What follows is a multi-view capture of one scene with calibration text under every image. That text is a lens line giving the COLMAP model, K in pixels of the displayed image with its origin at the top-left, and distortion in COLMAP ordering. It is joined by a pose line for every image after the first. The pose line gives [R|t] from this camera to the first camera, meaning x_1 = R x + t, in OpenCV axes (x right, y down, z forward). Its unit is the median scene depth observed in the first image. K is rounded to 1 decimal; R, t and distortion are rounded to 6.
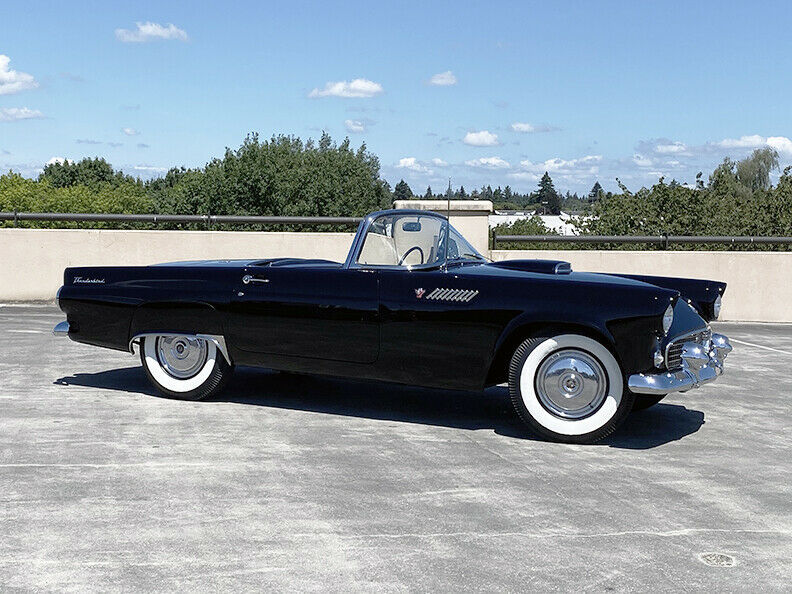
lens RADIAL K [[1277.0, 0, 382.2], [0, 1277.0, 296.8], [0, 0, 1]] dist [0.316777, -1.447242]
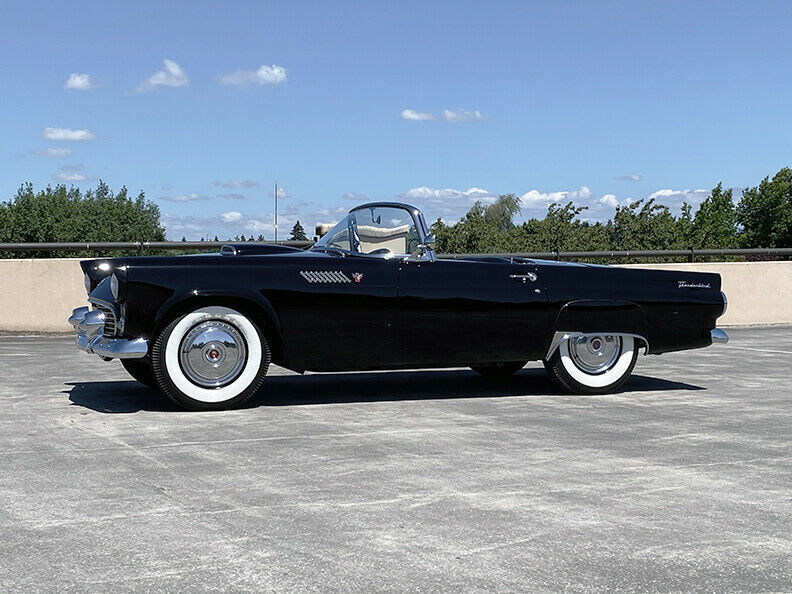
lens RADIAL K [[1227.2, 0, 396.0], [0, 1227.2, 297.0], [0, 0, 1]] dist [0.279133, -1.276061]
pose [[0.972886, -0.035562, 0.228536, -0.442761], [0.044608, 0.998407, -0.034536, 0.060938], [-0.226944, 0.043794, 0.972923, 0.016564]]
